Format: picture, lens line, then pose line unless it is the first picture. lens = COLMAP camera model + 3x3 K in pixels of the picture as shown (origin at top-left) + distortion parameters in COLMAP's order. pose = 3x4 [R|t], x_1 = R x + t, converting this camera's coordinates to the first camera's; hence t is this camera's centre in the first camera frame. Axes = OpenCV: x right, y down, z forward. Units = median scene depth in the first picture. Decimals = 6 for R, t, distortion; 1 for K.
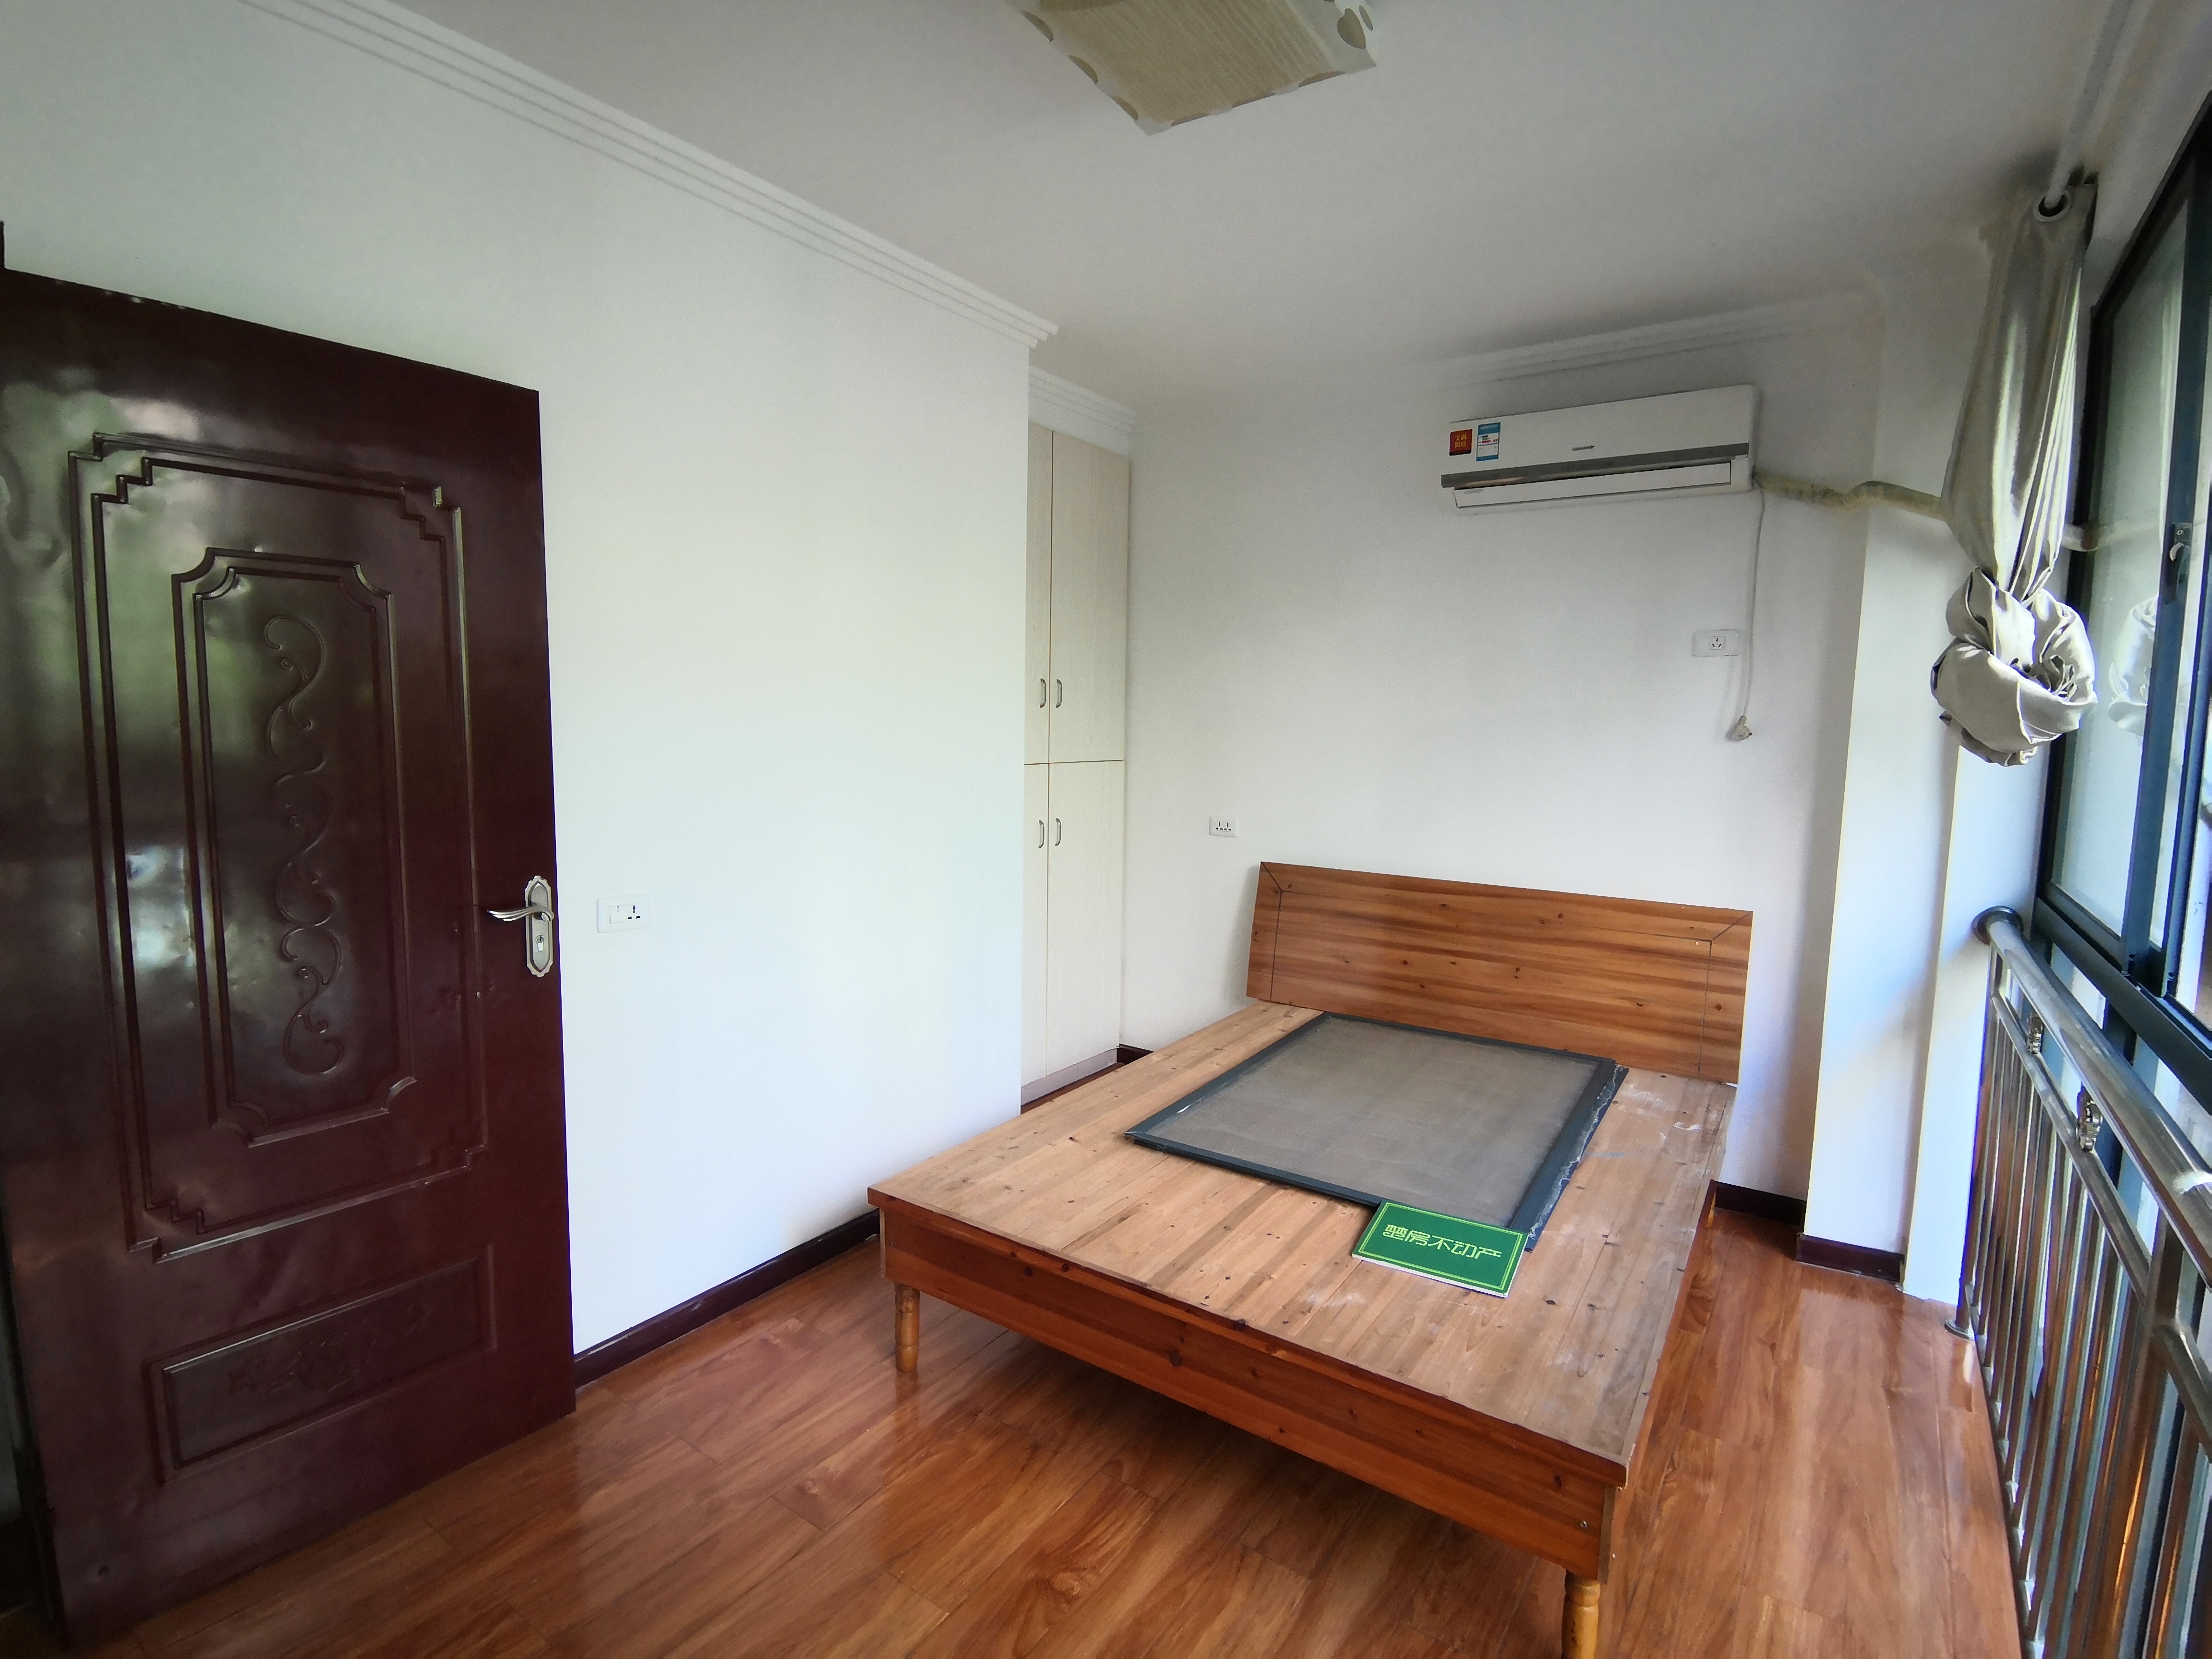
lens RADIAL K [[1096.0, 0, 1113.5], [0, 1096.0, 828.3], [0, 0, 1]] dist [-0.004344, -0.001476]
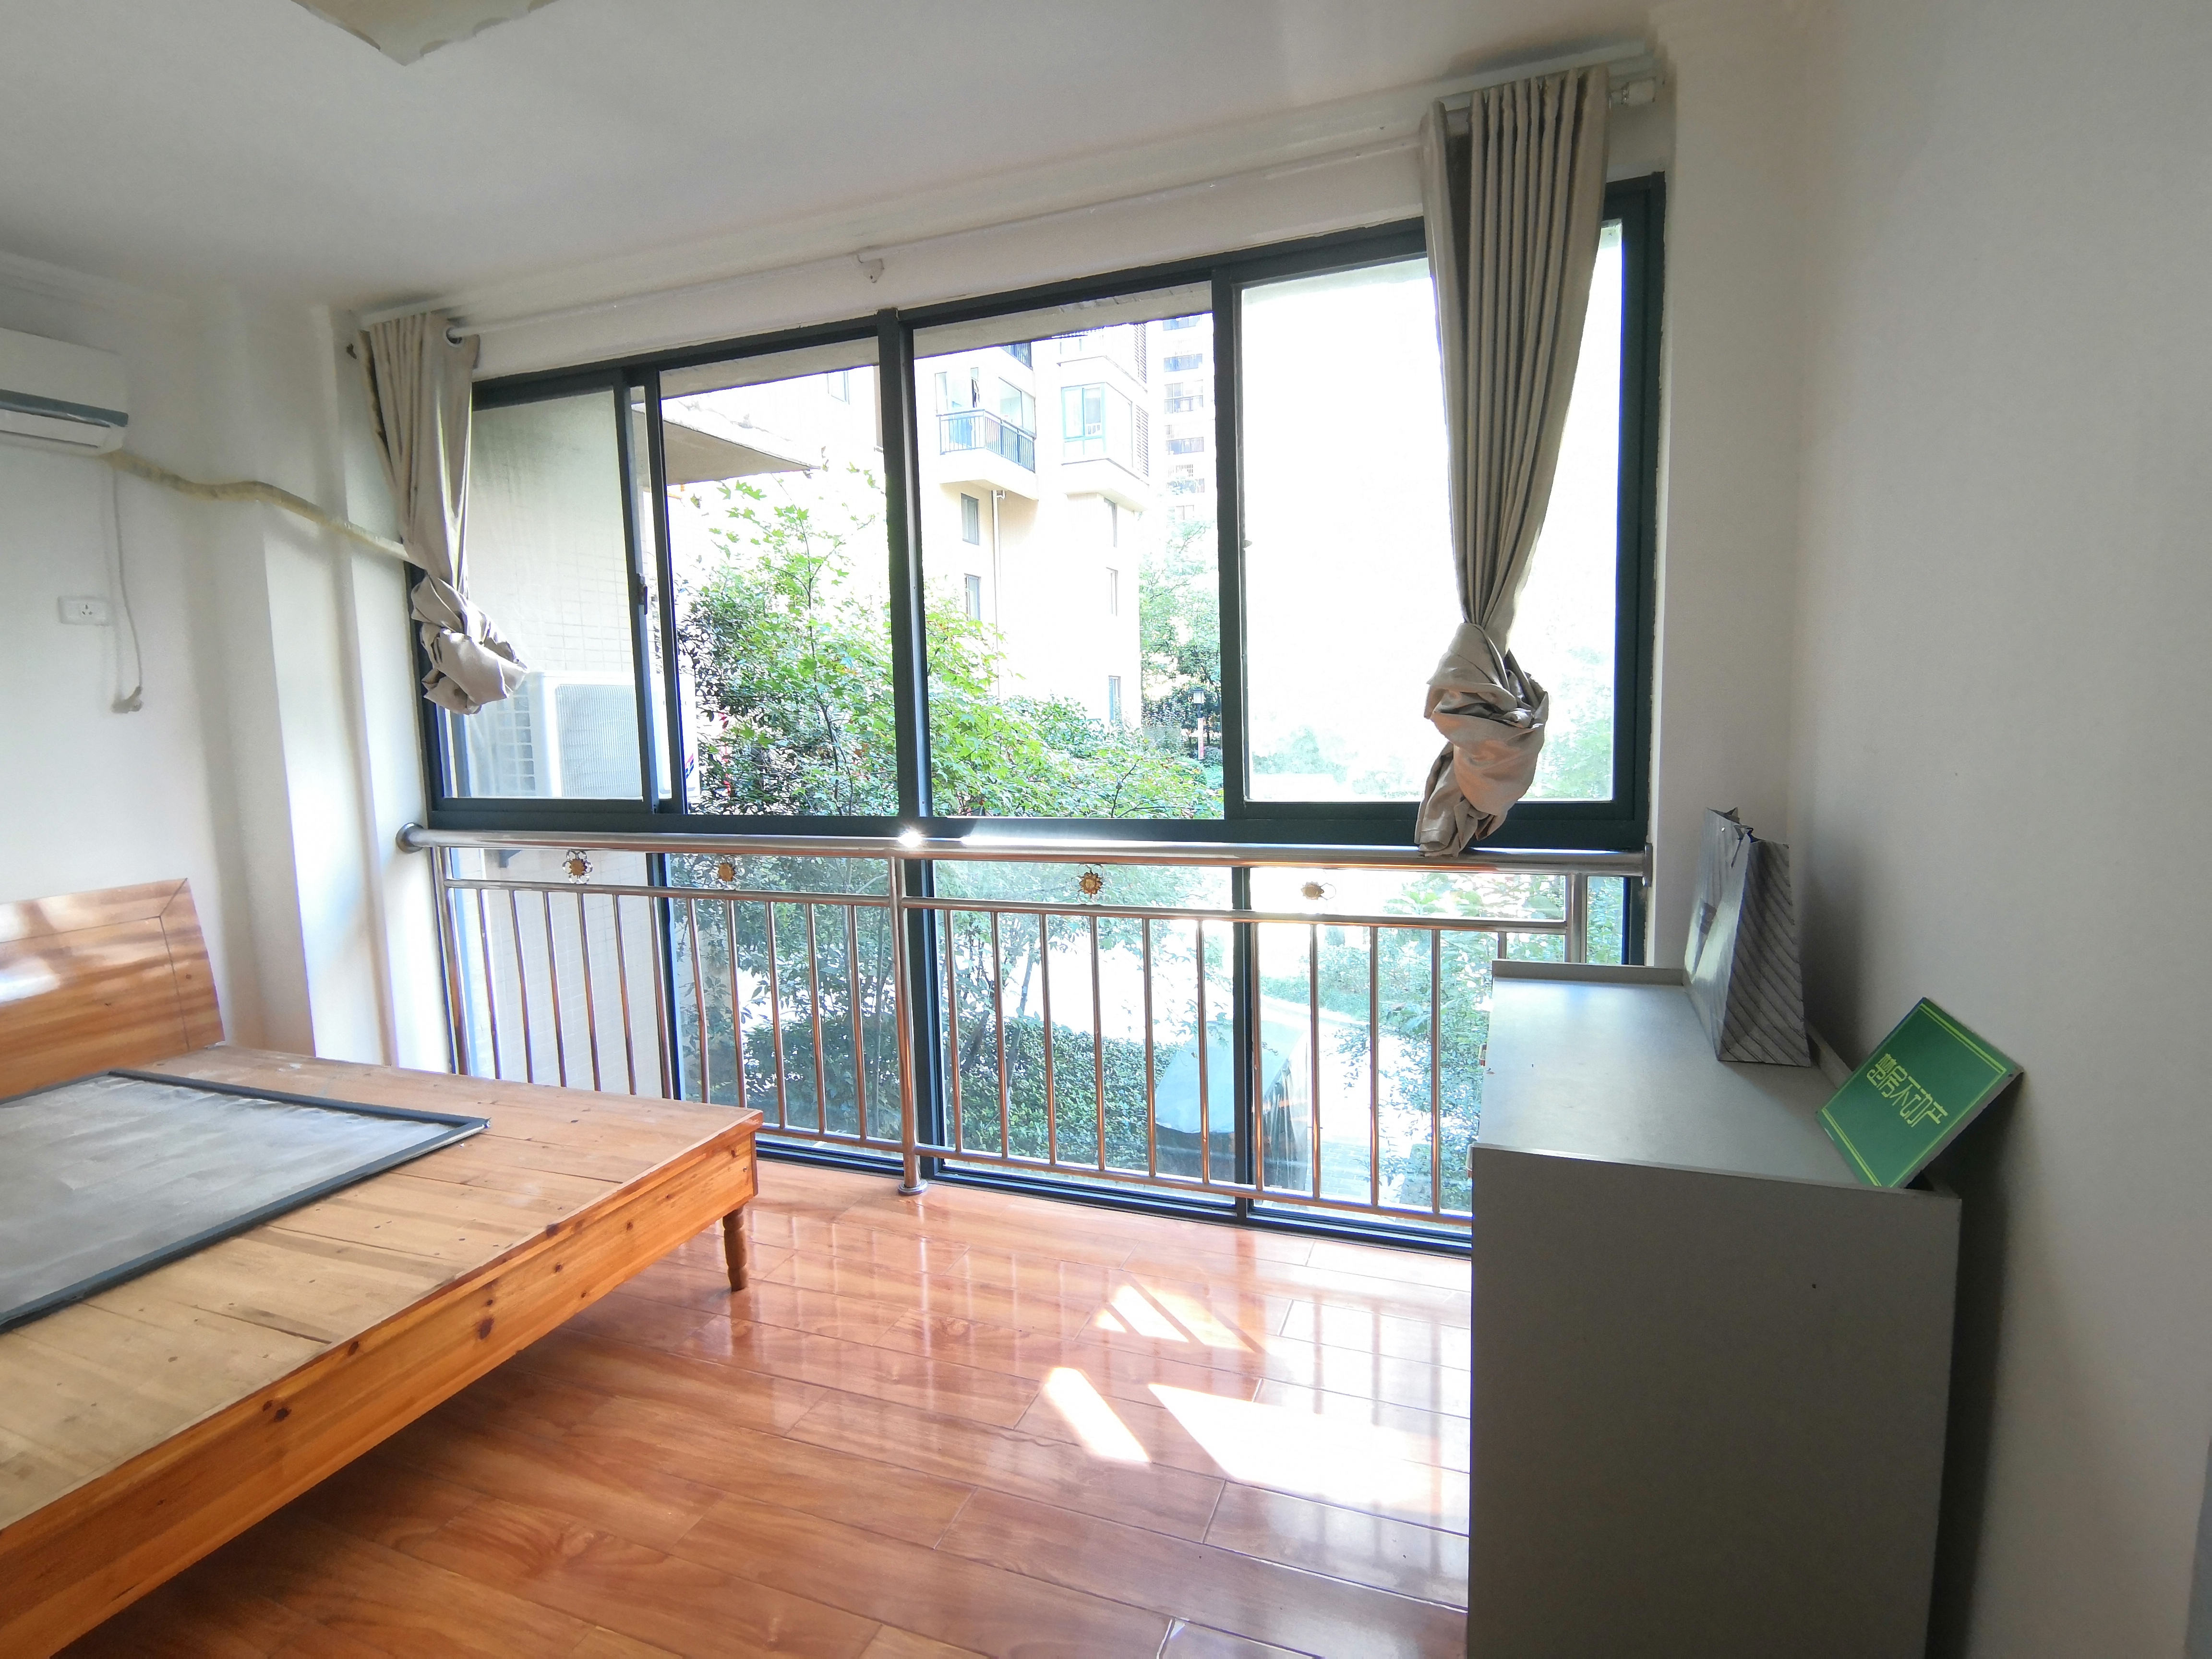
lens RADIAL K [[1096.0, 0, 1108.1], [0, 1096.0, 835.9], [0, 0, 1]] dist [-0.004344, -0.001476]
pose [[-0.238049, -0.128117, 0.962766, -0.714536], [0.126356, 0.978752, 0.161486, -0.022933], [-0.962999, 0.160093, -0.216802, 0.455166]]
